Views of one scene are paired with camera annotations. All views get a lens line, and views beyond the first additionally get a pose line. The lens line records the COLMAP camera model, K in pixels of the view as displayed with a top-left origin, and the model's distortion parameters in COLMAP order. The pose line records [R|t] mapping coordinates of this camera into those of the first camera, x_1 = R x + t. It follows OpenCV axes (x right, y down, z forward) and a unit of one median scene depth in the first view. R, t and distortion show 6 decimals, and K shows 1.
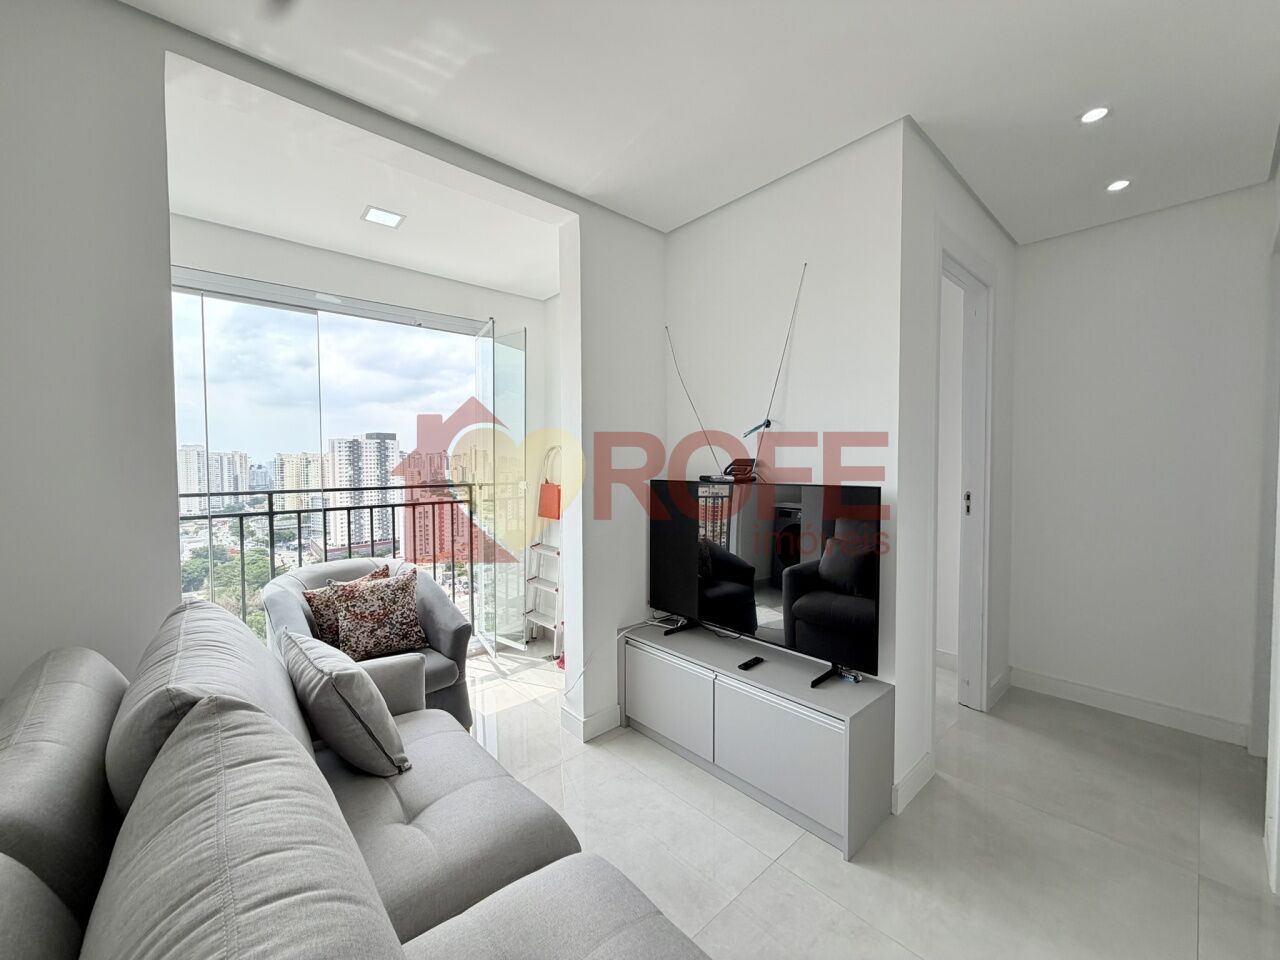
lens RADIAL K [[508.7, 0, 636.0], [0, 508.7, 479.7], [0, 0, 1]] dist [-0.000510, 0.000123]
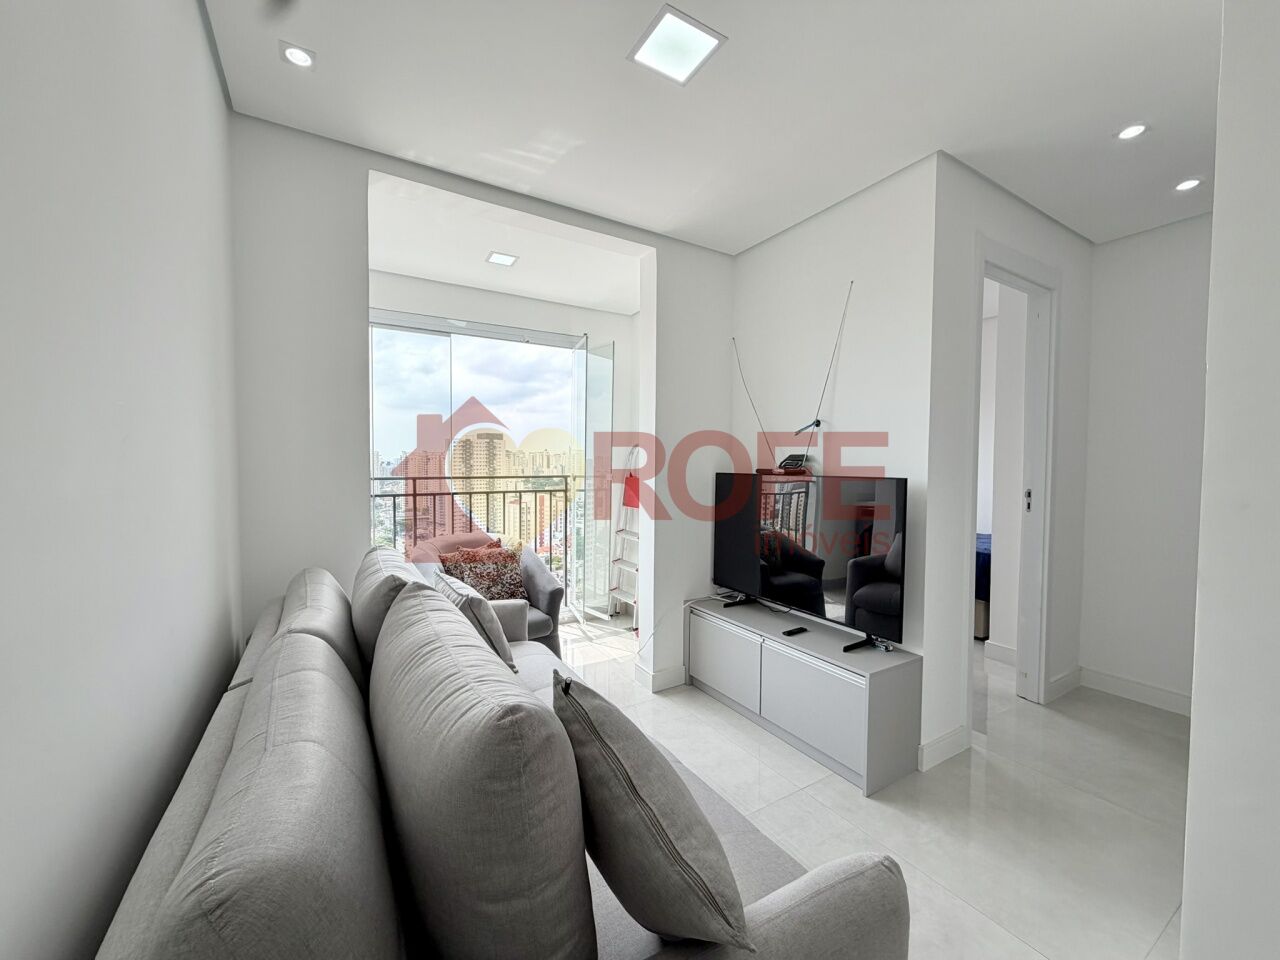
lens RADIAL K [[508.7, 0, 636.0], [0, 508.7, 479.7], [0, 0, 1]] dist [-0.000510, 0.000123]
pose [[0.983009, 0.017851, -0.182685, 0.064814], [-0.017981, 0.999838, 0.000941, 0.019213], [0.182673, 0.002360, 0.983171, -0.167890]]
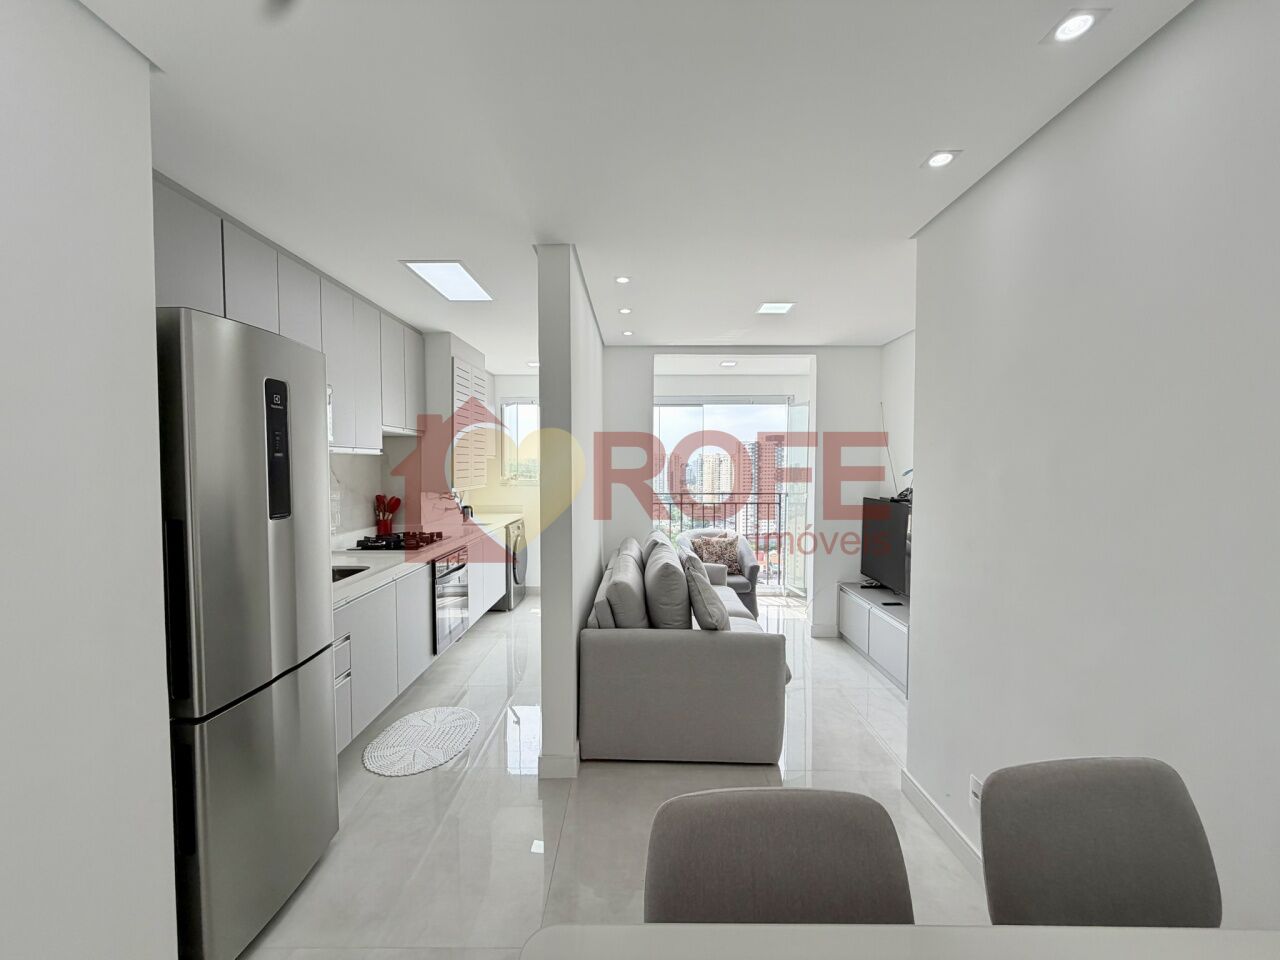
lens RADIAL K [[508.7, 0, 636.0], [0, 508.7, 479.7], [0, 0, 1]] dist [-0.000510, 0.000123]
pose [[0.740197, 0.029203, -0.671755, 0.631049], [-0.029287, 0.999509, 0.011181, -0.057701], [0.671752, 0.011397, 0.740689, -0.782017]]
